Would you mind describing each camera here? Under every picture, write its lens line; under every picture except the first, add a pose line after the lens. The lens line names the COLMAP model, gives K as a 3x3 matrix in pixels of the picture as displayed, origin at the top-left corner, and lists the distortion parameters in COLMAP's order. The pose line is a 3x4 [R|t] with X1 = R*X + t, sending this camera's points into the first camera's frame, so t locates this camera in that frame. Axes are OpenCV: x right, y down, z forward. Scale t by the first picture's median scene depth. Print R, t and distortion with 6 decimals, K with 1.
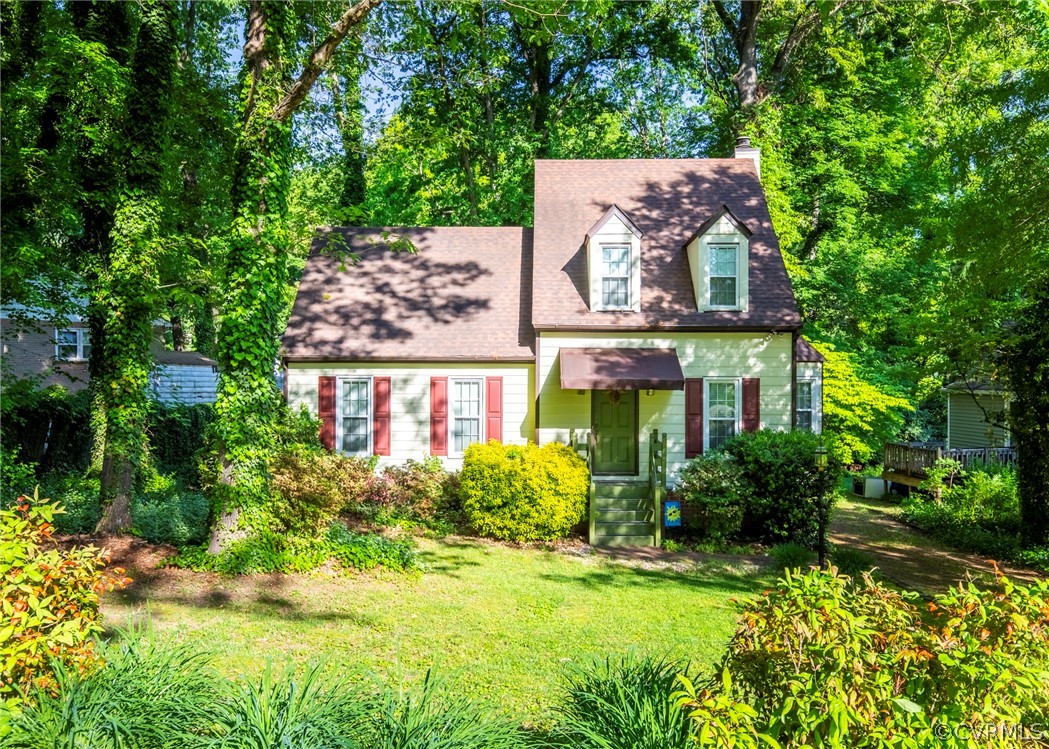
lens RADIAL K [[852.1, 0, 524.0], [0, 852.1, 374.3], [0, 0, 1]] dist [0.008441, 0.001033]
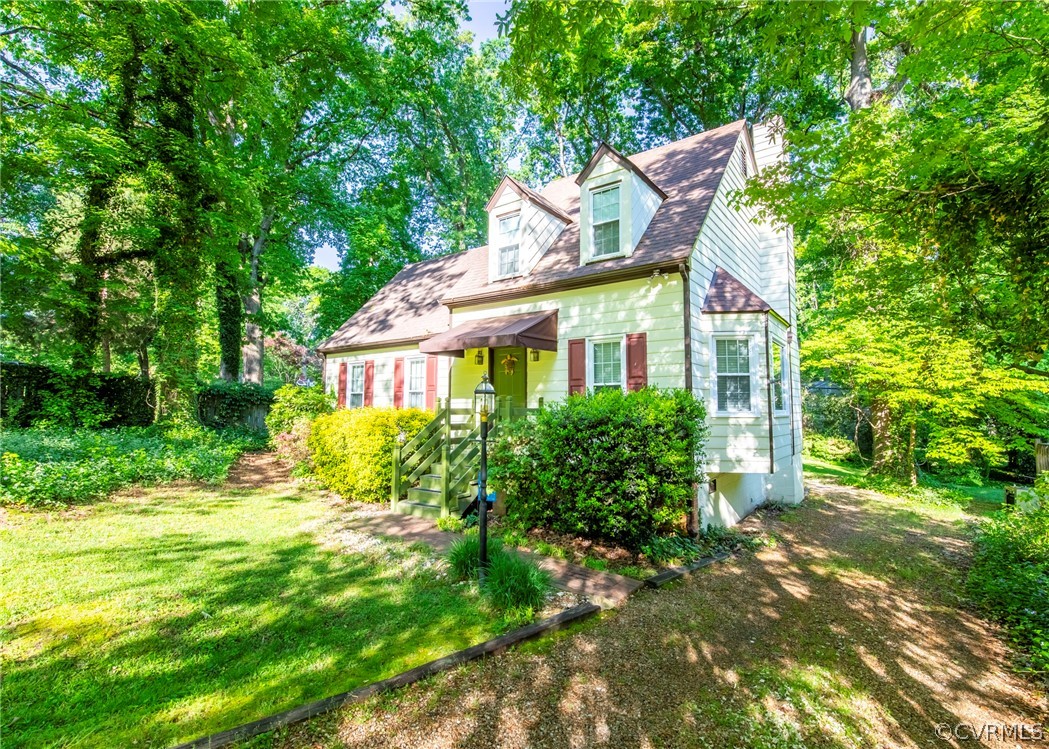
lens RADIAL K [[517.0, 0, 524.4], [0, 517.0, 374.4], [0, 0, 1]] dist [-0.001430, 0.000467]
pose [[0.849401, -0.041201, -0.526137, 0.435285], [0.003832, 0.997403, -0.071919, 0.080093], [0.527734, 0.059072, 0.847353, 0.512500]]
